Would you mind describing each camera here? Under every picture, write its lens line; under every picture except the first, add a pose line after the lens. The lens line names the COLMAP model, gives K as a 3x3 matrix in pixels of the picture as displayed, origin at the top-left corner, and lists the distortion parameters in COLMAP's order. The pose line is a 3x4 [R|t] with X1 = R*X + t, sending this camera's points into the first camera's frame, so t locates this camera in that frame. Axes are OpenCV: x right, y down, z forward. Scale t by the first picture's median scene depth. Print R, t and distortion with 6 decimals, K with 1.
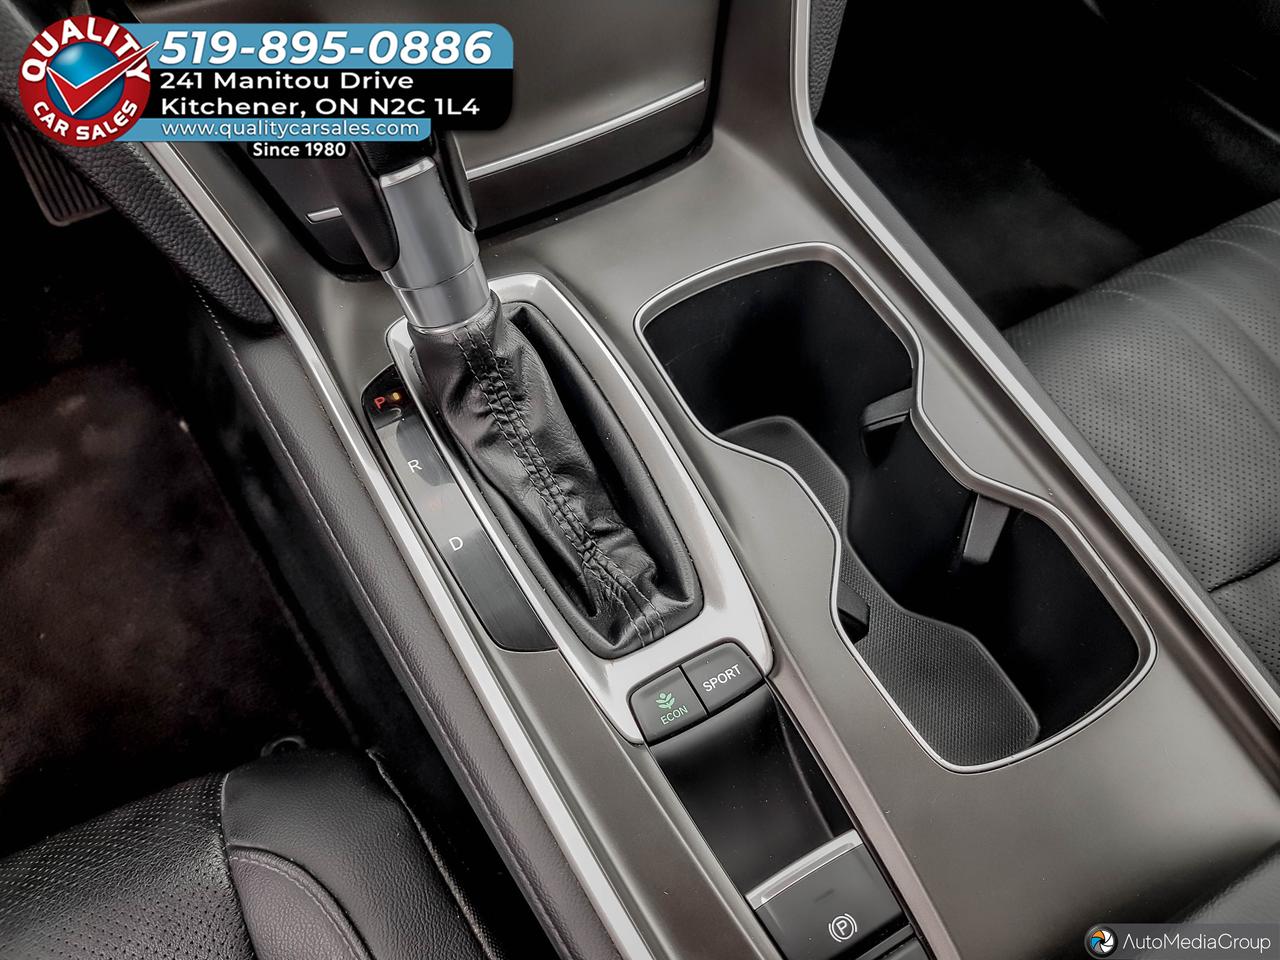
lens RADIAL K [[1041.3, 0, 628.1], [0, 1041.3, 488.1], [0, 0, 1]] dist [-0.017637, -0.032321]
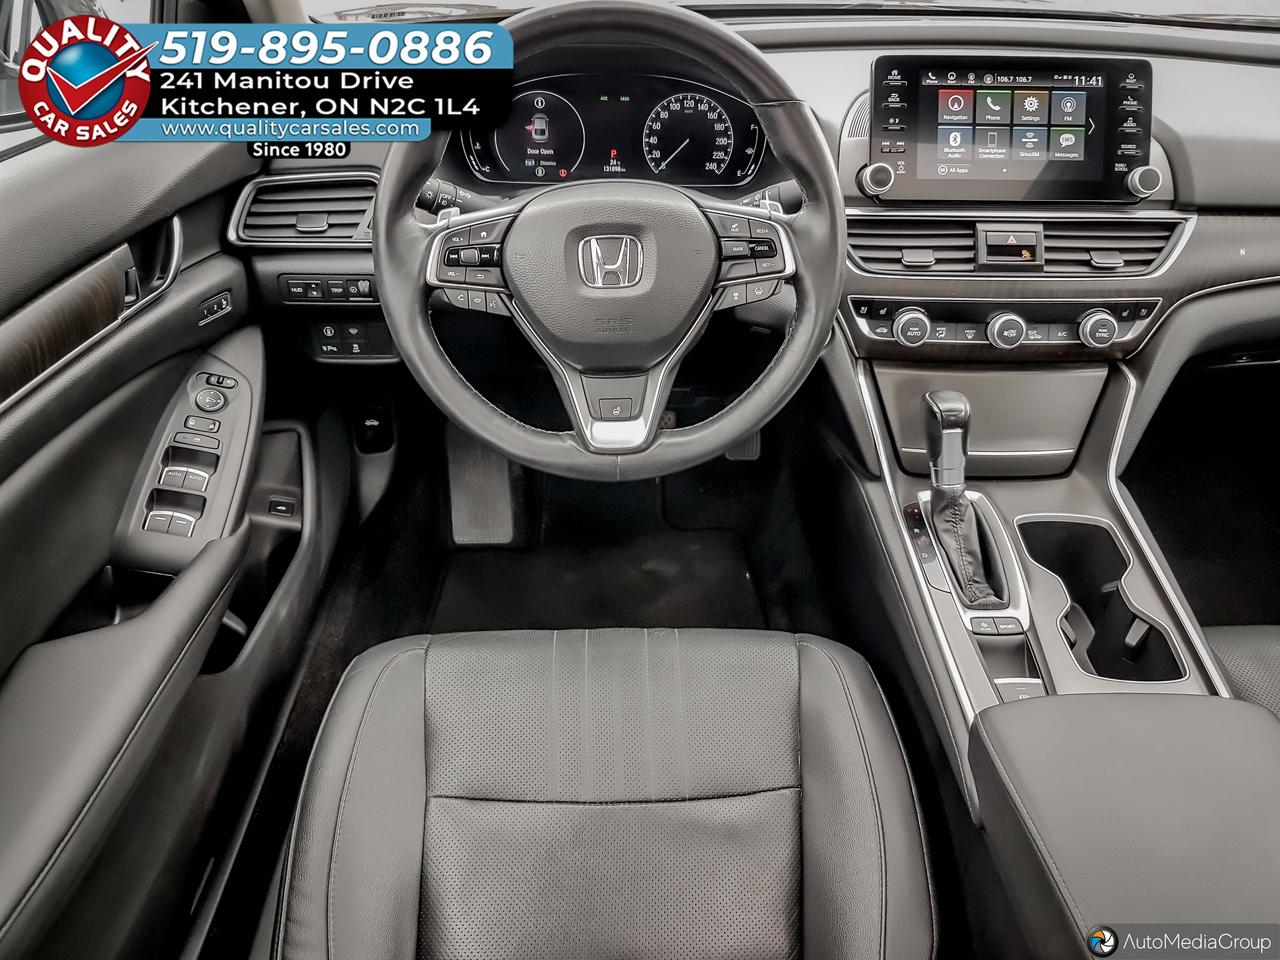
lens RADIAL K [[1041.3, 0, 638.5], [0, 1041.3, 474.5], [0, 0, 1]] dist [-0.017637, -0.032321]
pose [[0.874040, 0.262268, -0.408987, 0.221111], [-0.400880, 0.864891, -0.302092, 0.912928], [0.274500, 0.427994, 0.861087, -1.528170]]
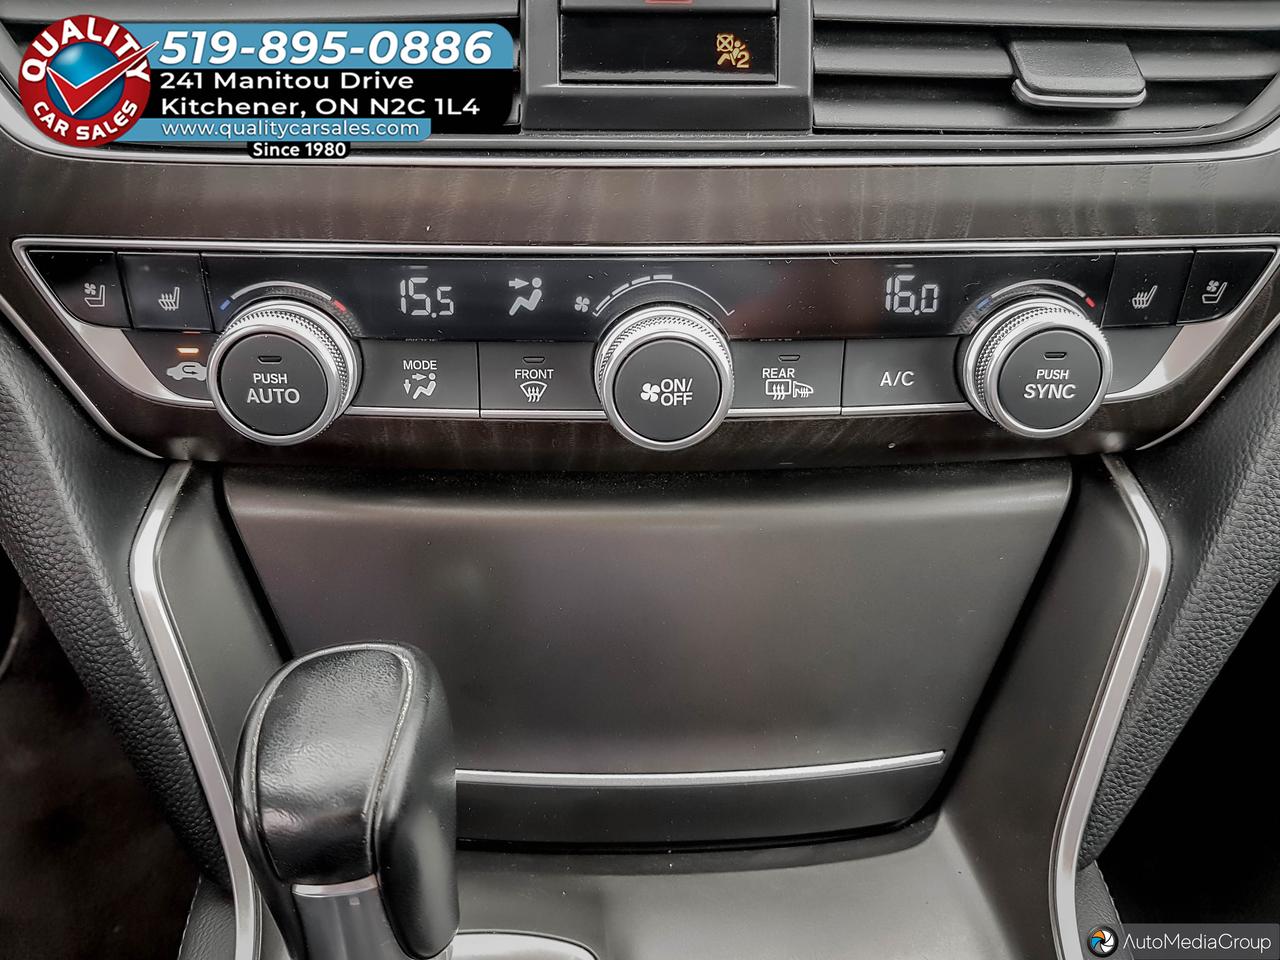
lens RADIAL K [[1041.3, 0, 627.6], [0, 1041.3, 478.9], [0, 0, 1]] dist [-0.017637, -0.032321]
pose [[0.885629, 0.295096, -0.358580, 0.096049], [-0.386258, 0.896741, -0.216010, -0.375921], [0.257809, 0.329809, 0.908163, 0.277859]]
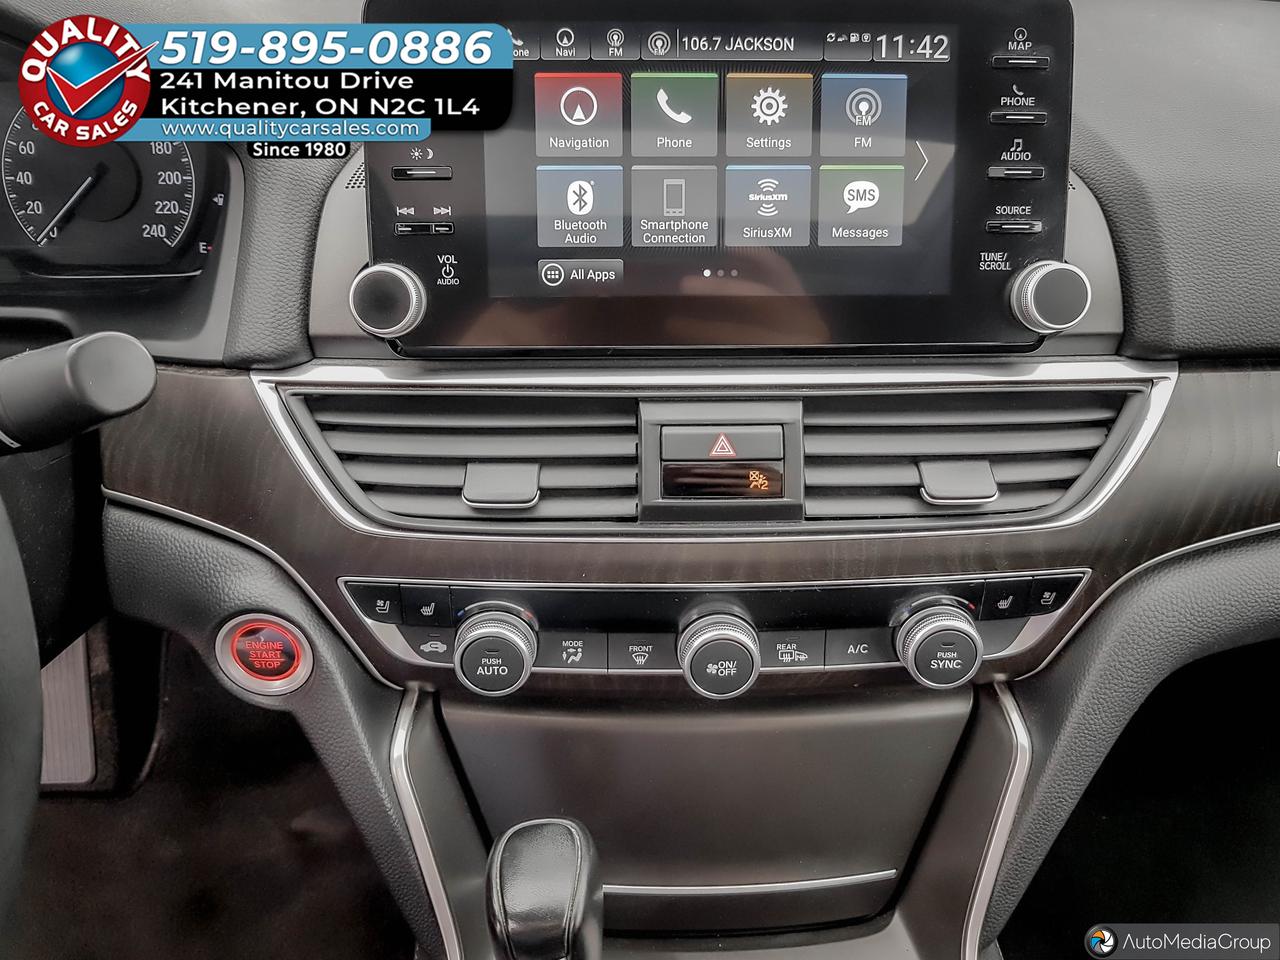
lens RADIAL K [[1041.3, 0, 649.9], [0, 1041.3, 472.5], [0, 0, 1]] dist [-0.017637, -0.032321]
pose [[0.886012, 0.273113, -0.374690, 0.161125], [-0.385459, 0.882989, -0.267865, -0.430130], [0.257690, 0.381759, 0.887613, -0.227593]]
